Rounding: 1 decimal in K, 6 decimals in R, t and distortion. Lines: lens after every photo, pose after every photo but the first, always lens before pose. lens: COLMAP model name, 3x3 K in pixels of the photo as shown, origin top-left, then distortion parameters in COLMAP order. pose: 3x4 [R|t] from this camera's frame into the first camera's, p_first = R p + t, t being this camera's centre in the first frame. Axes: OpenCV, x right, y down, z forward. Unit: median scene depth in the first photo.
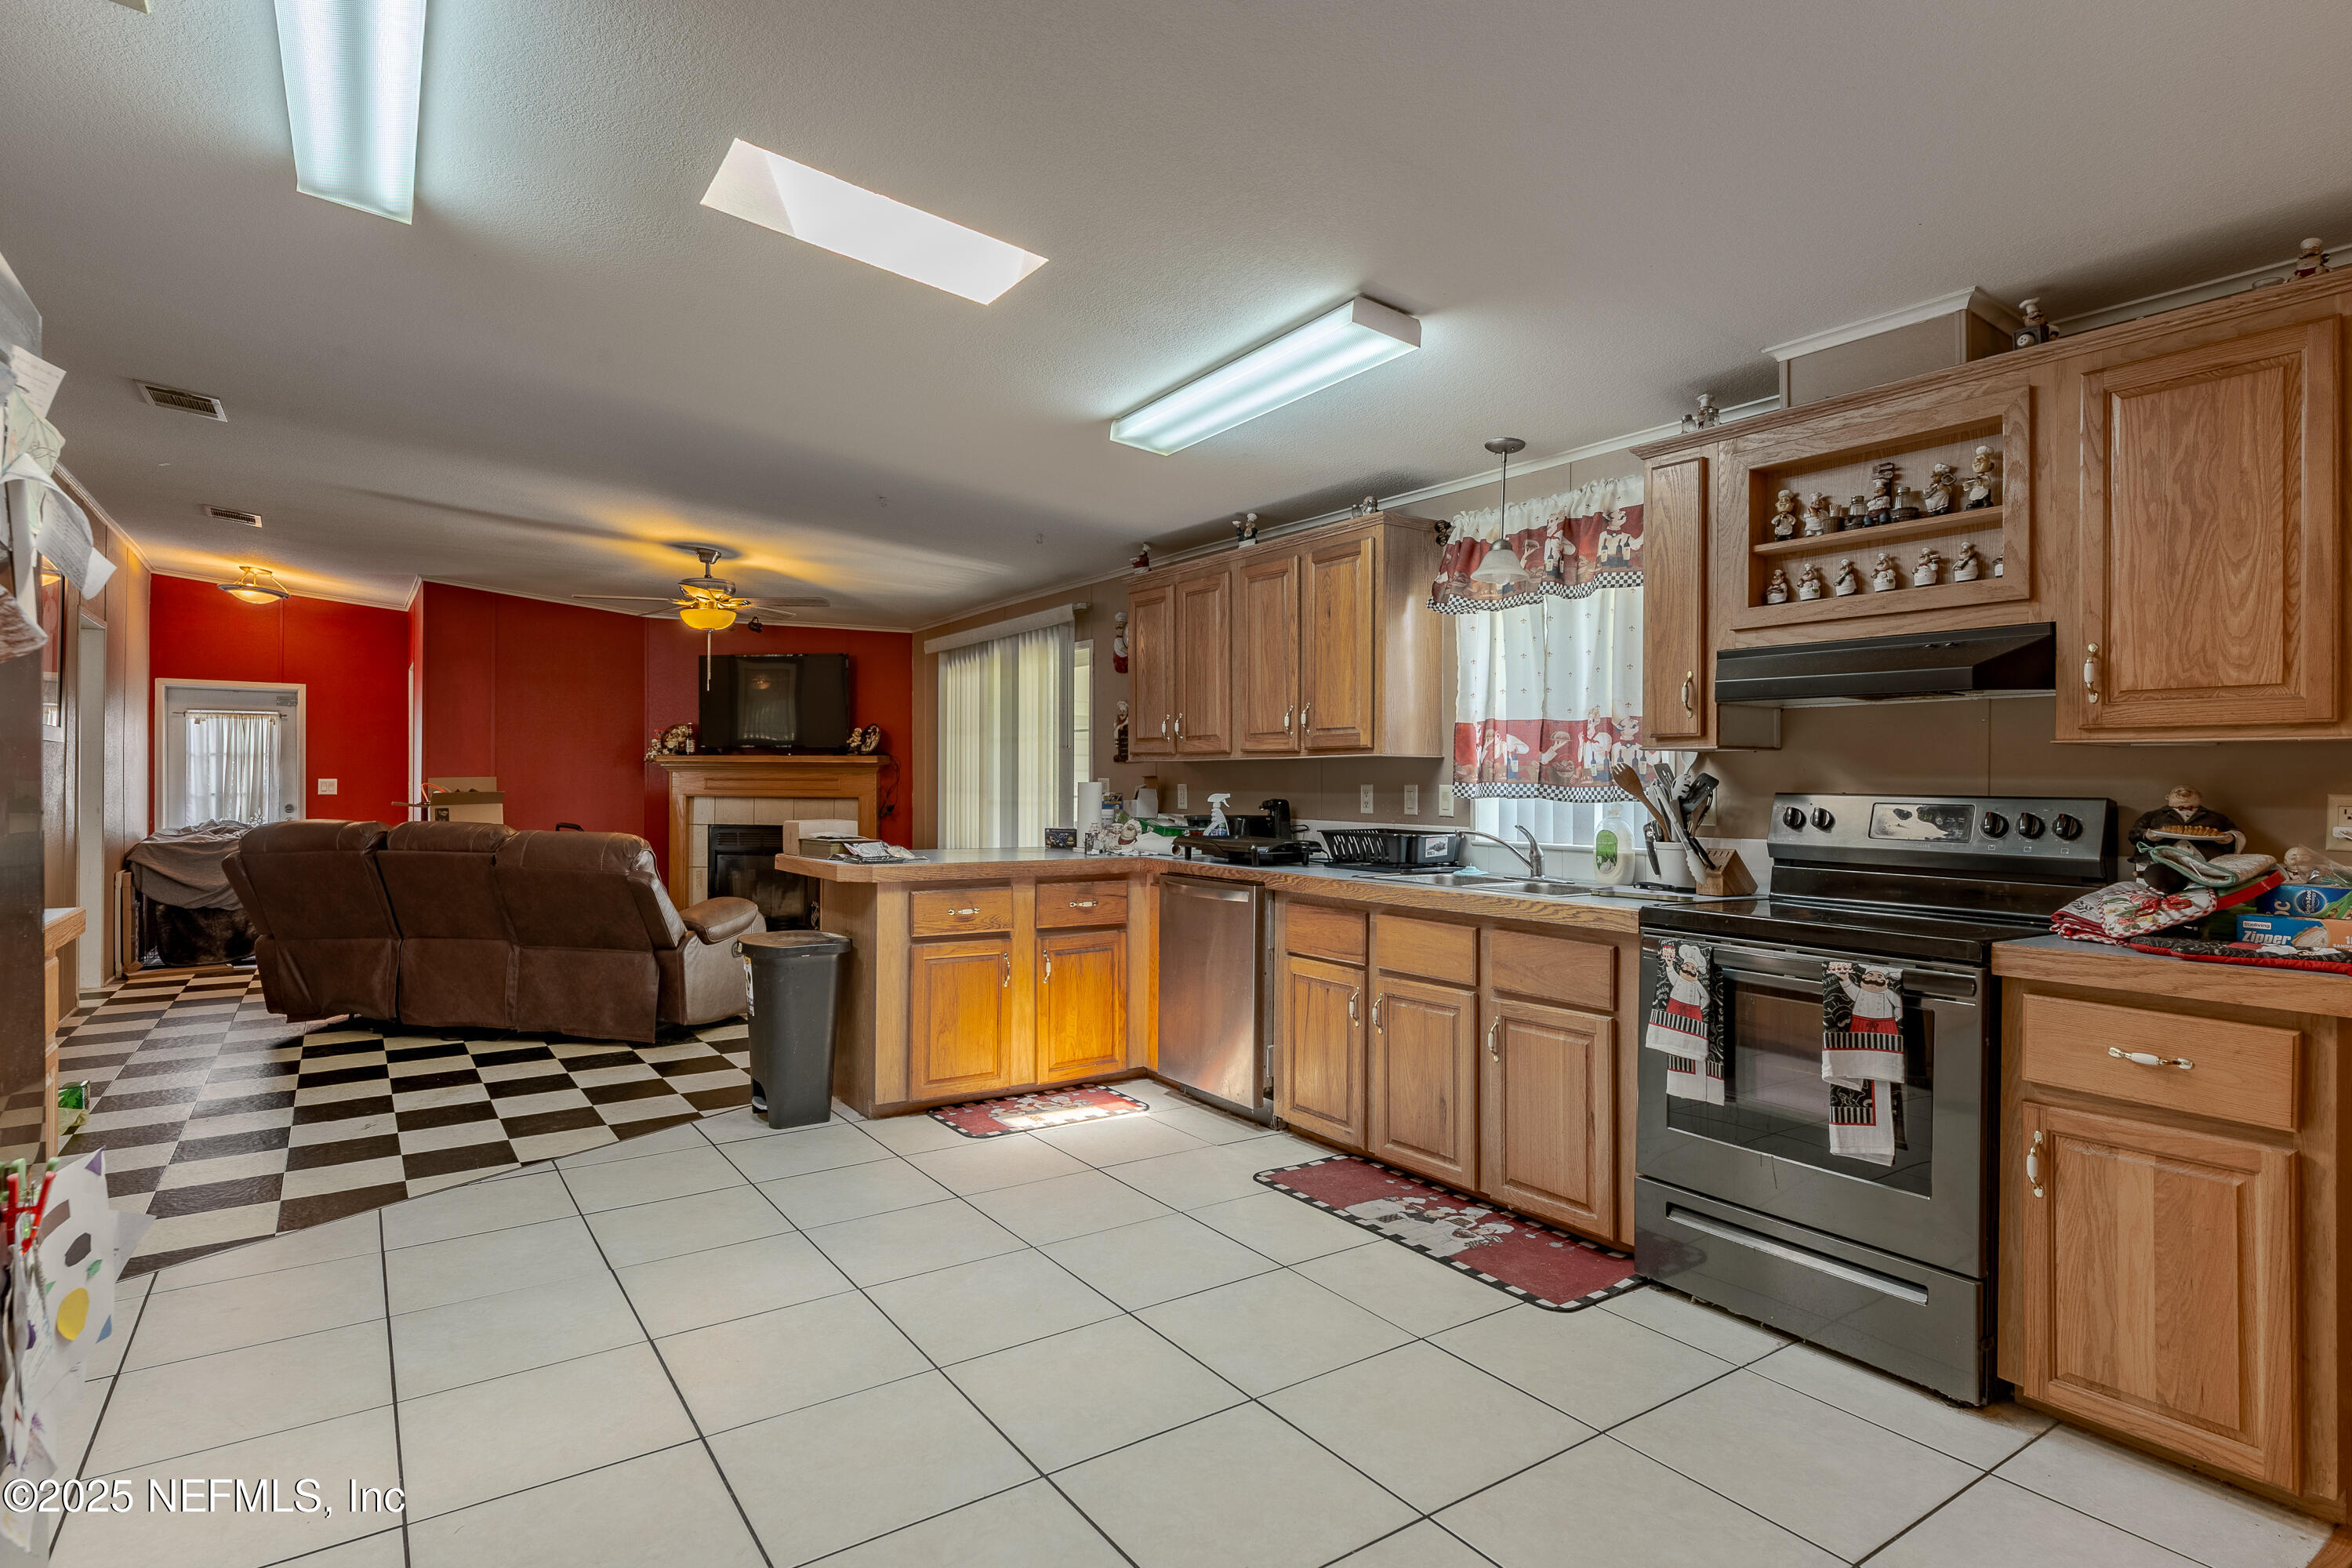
lens RADIAL K [[1227.3, 0, 1183.2], [0, 1227.3, 772.9], [0, 0, 1]] dist [-0.002258, 0.000563]
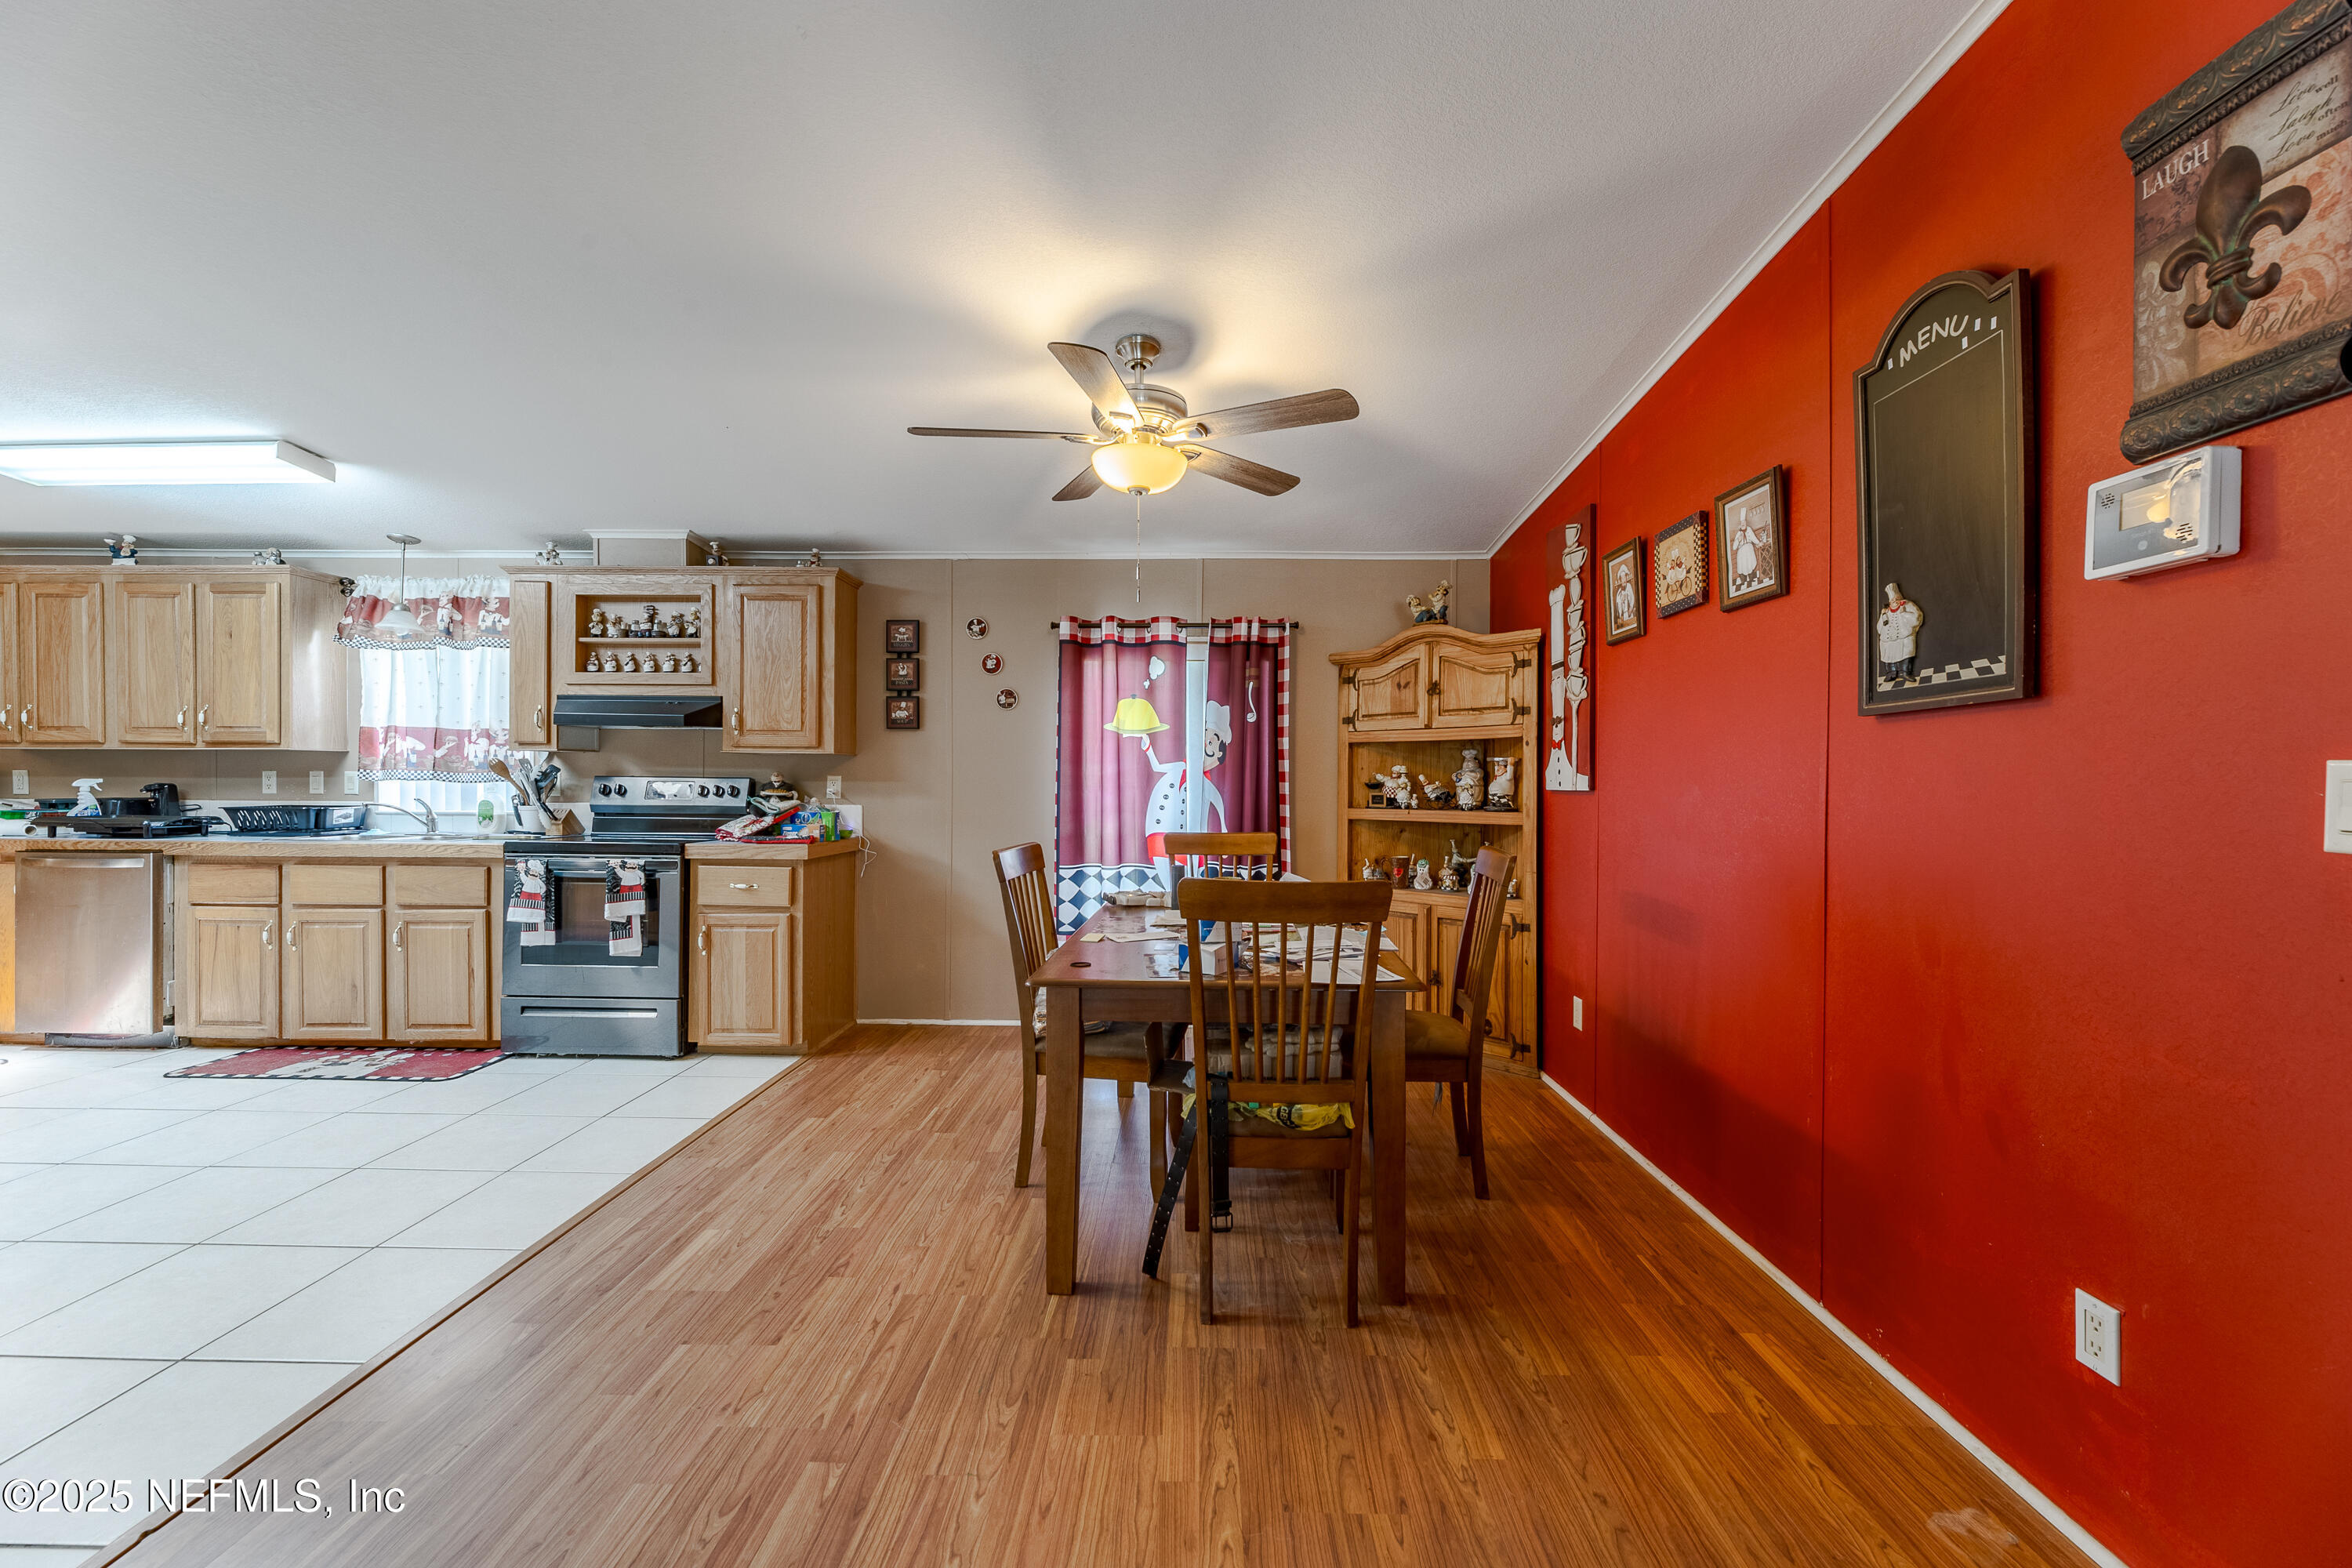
lens RADIAL K [[966.2, 0, 1186.6], [0, 966.2, 783.2], [0, 0, 1]] dist [0.001255, -0.000382]
pose [[0.588849, -0.008548, 0.808198, -0.112398], [-0.008761, 0.999818, 0.016958, -0.003585], [-0.808196, -0.017067, 0.588667, -0.402278]]
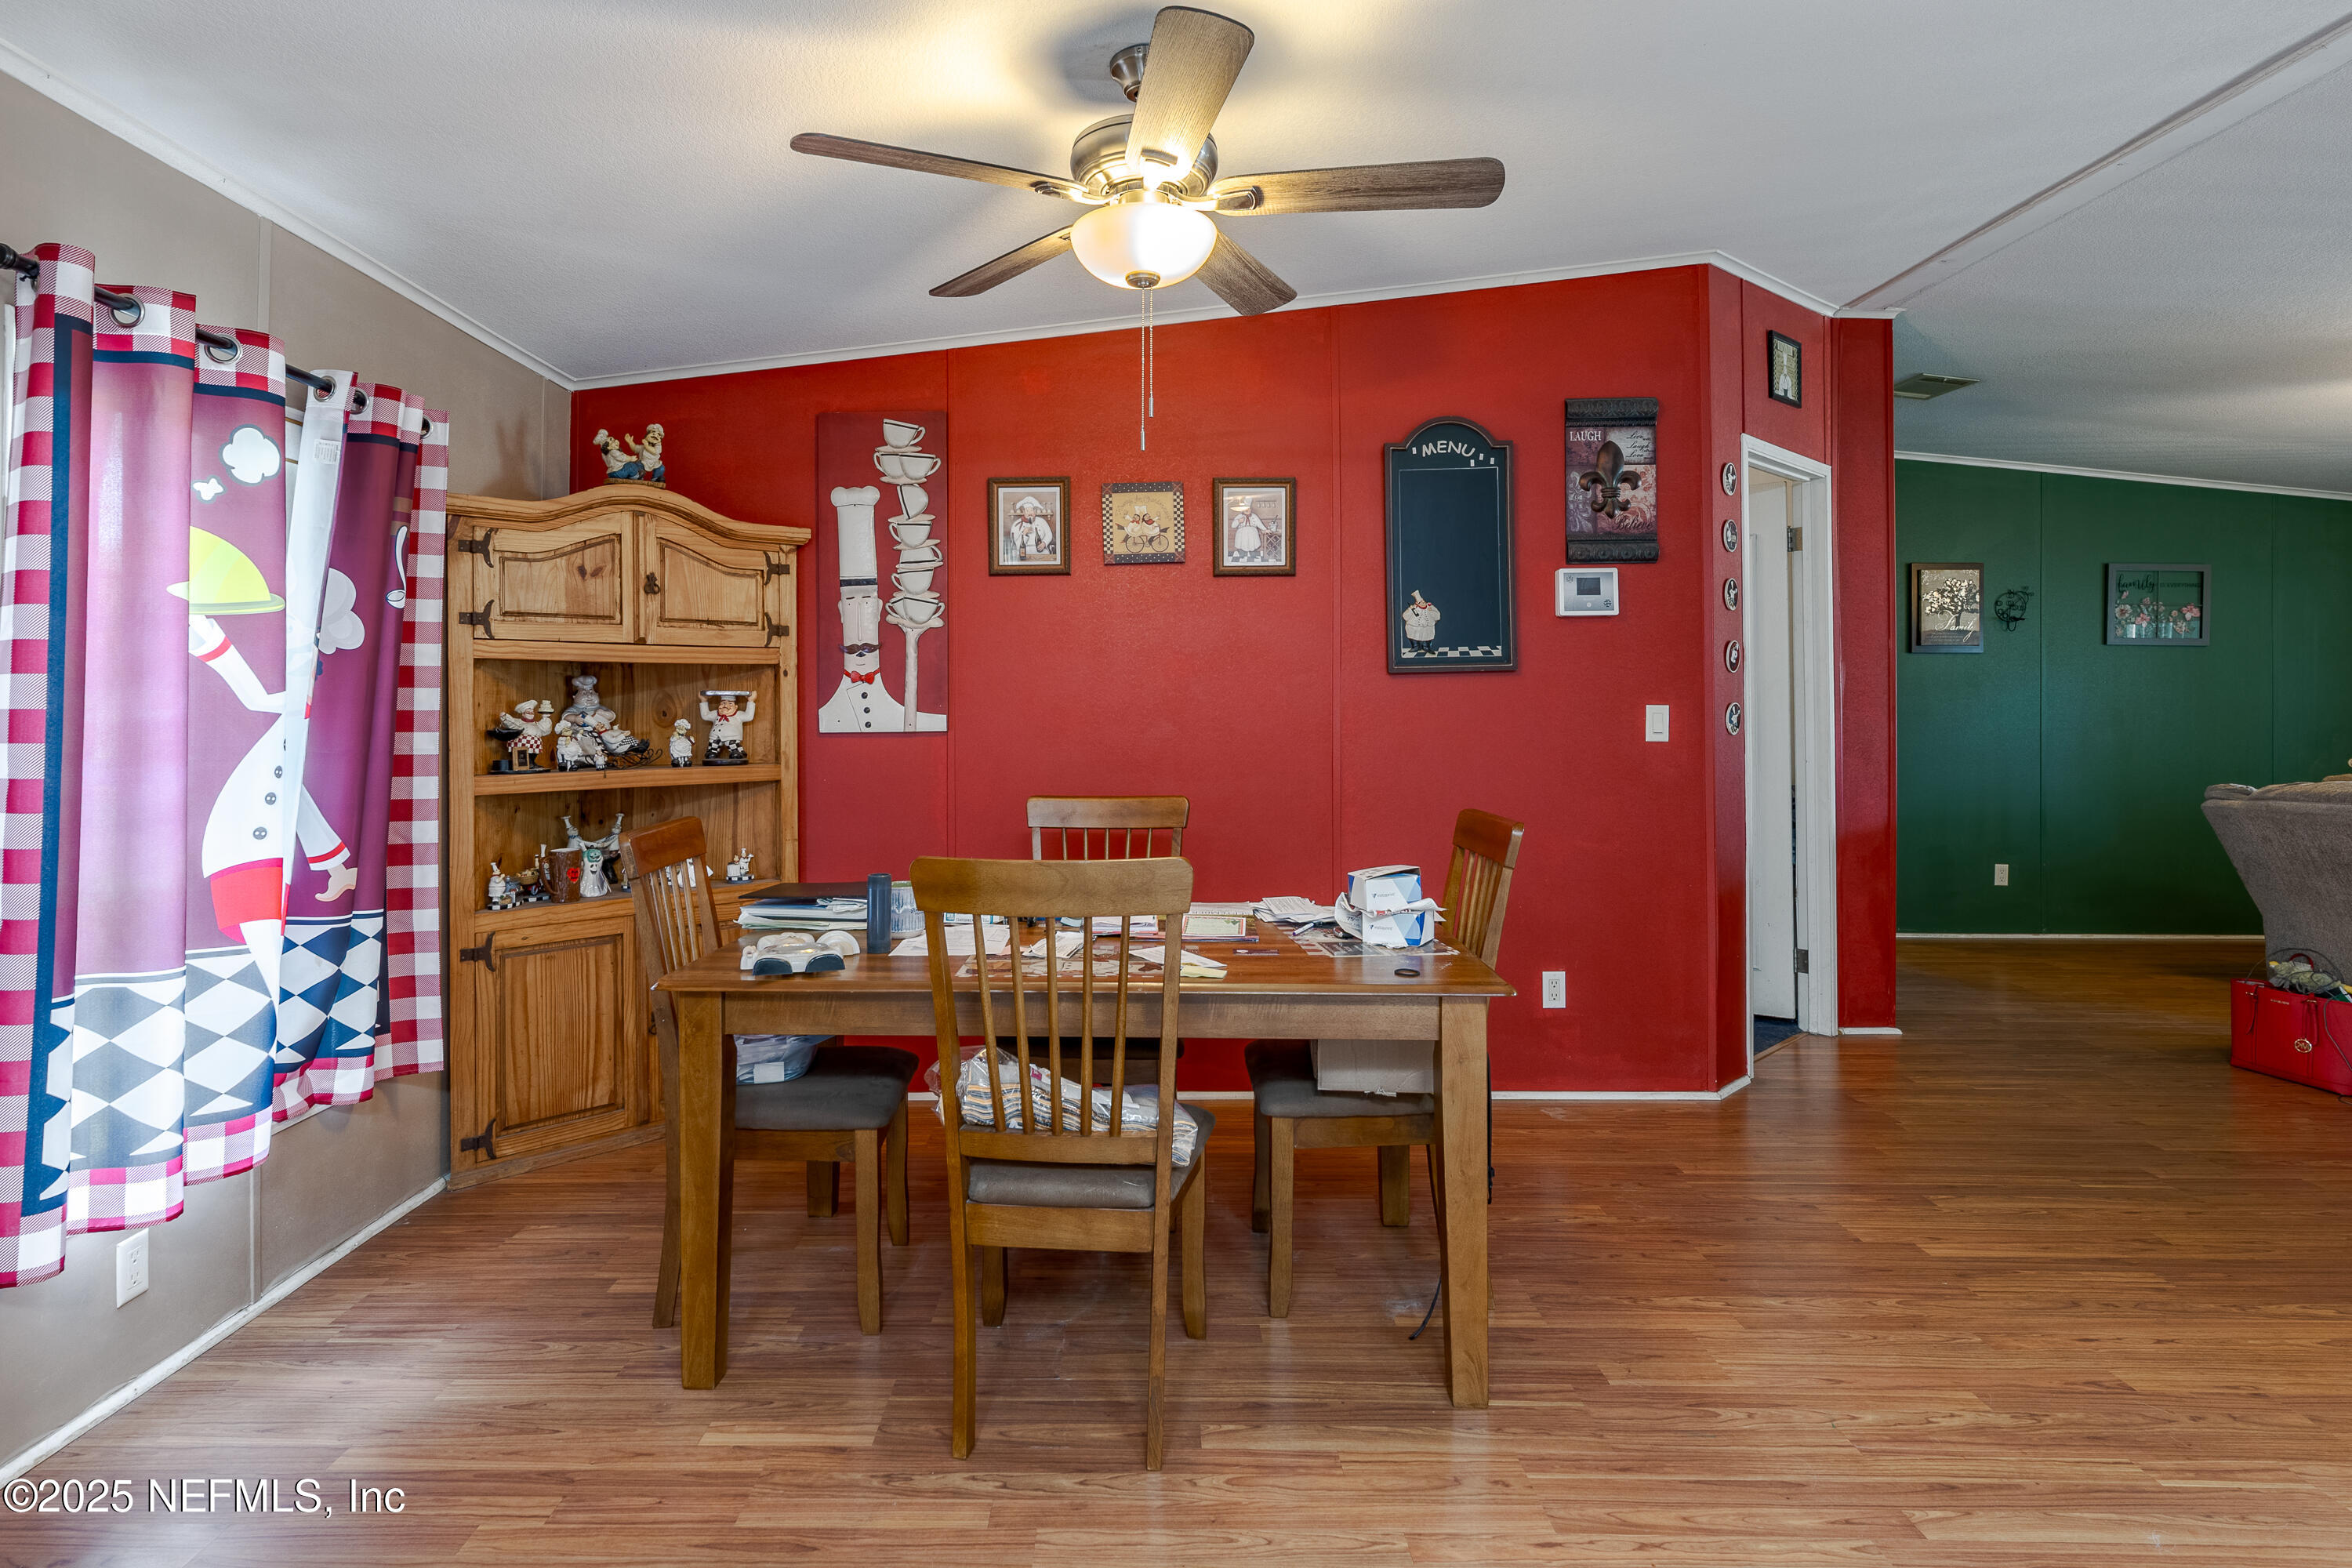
lens RADIAL K [[1227.3, 0, 1132.6], [0, 1227.3, 704.7], [0, 0, 1]] dist [-0.002258, 0.000563]
pose [[-0.808236, 0.004364, 0.588843, 0.082484], [-0.004404, 0.999900, -0.013455, 0.004922], [-0.588842, -0.013468, -0.808136, 0.435429]]
